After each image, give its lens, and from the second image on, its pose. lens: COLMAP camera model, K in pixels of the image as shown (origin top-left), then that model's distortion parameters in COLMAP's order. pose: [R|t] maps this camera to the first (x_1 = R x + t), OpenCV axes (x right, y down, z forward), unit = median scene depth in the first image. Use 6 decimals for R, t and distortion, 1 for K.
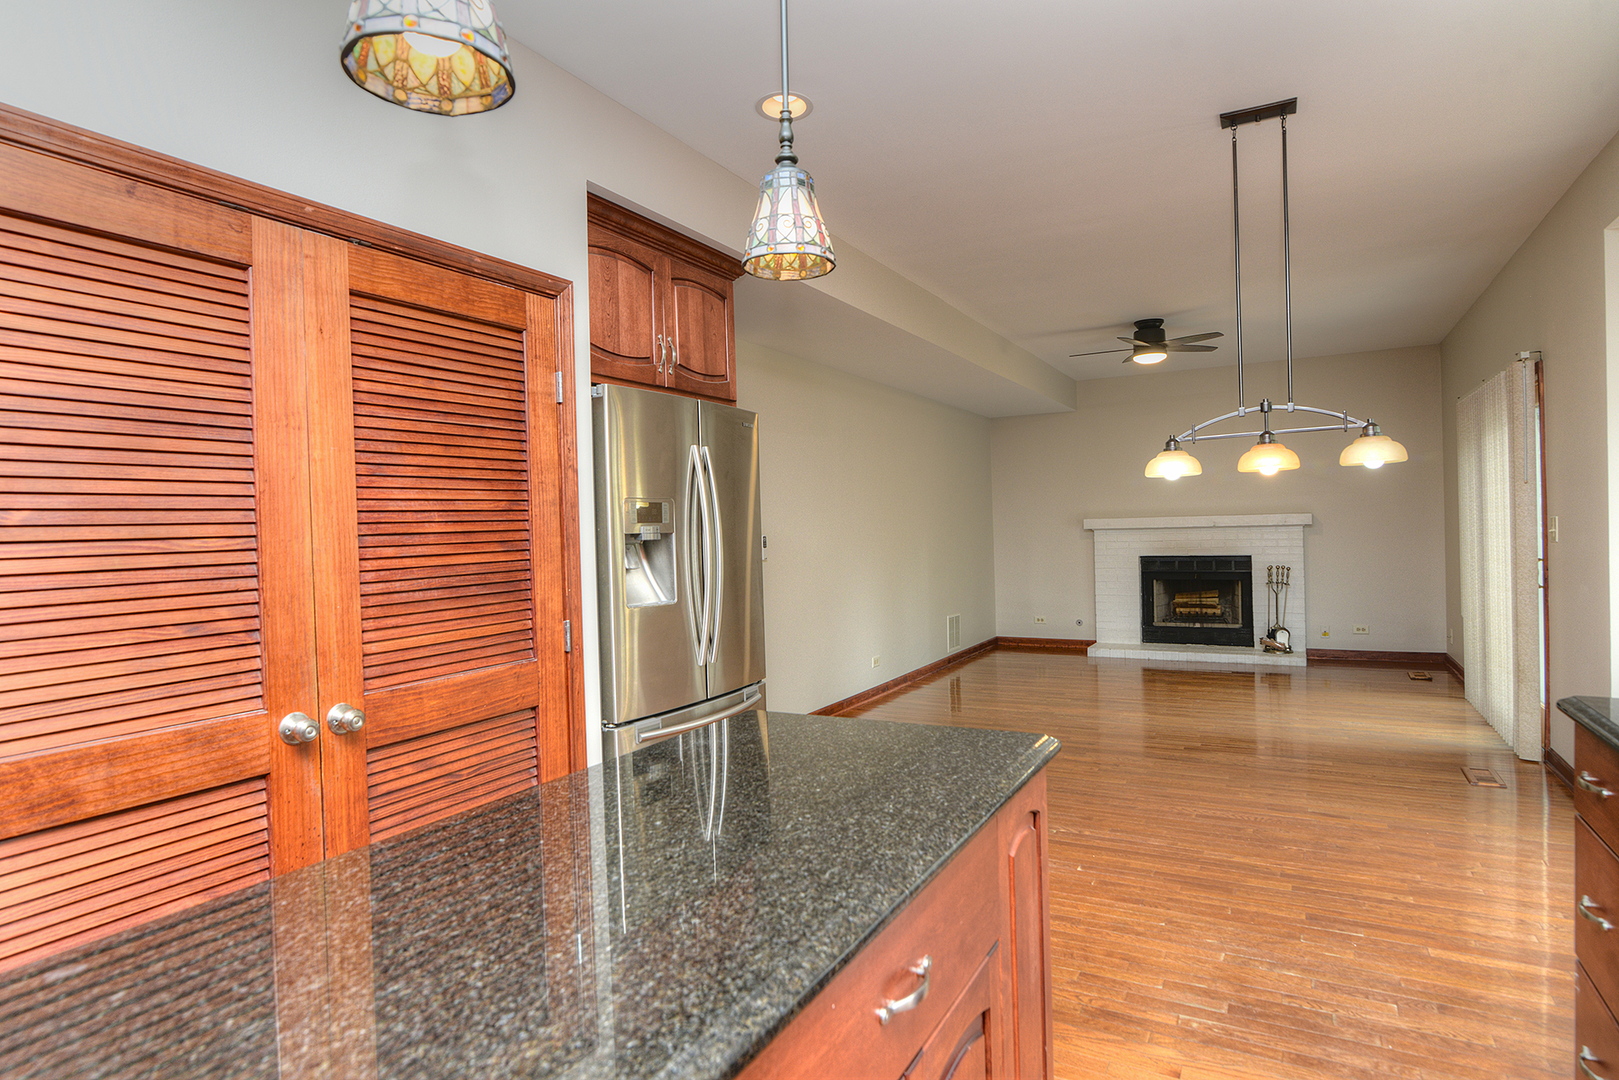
lens RADIAL K [[873.7, 0, 804.4], [0, 873.7, 539.3], [0, 0, 1]] dist [-0.014493, -0.000395]
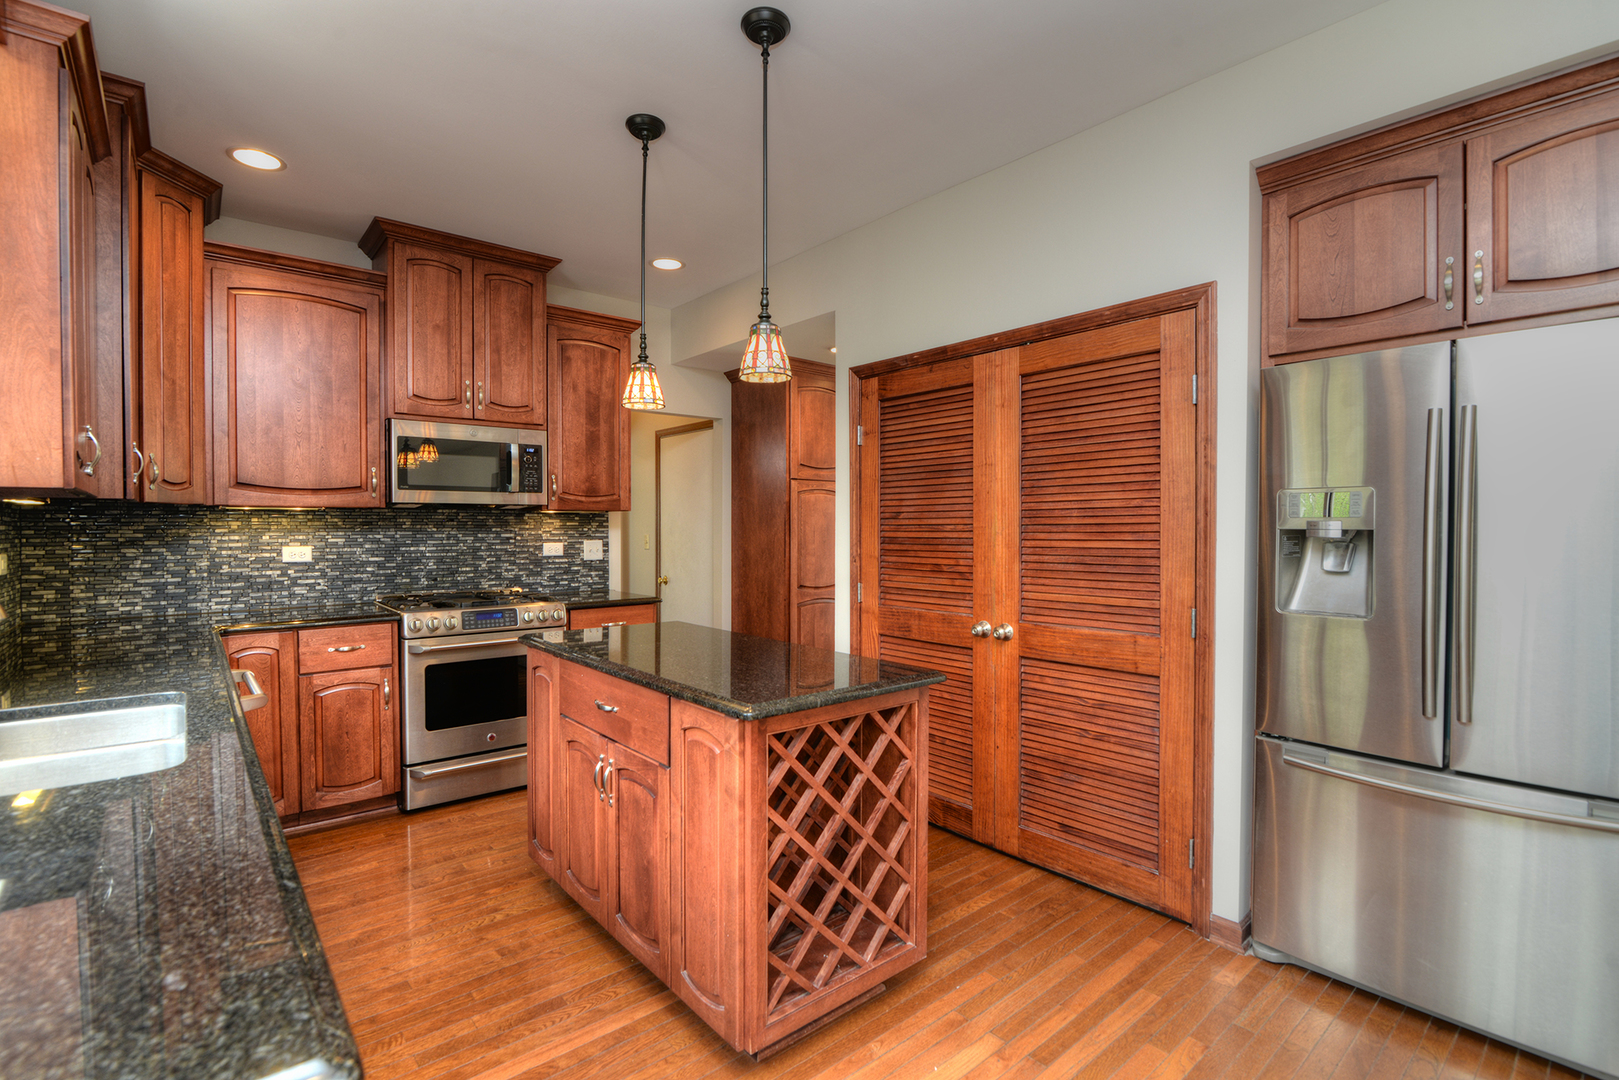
lens RADIAL K [[745.5, 0, 807.1], [0, 745.5, 541.1], [0, 0, 1]] dist [-0.022560, -0.000013]
pose [[-0.350456, 0.046873, -0.935405, 0.242620], [-0.000869, 0.998730, 0.050372, -0.011445], [0.936579, 0.018466, -0.349970, 0.287611]]
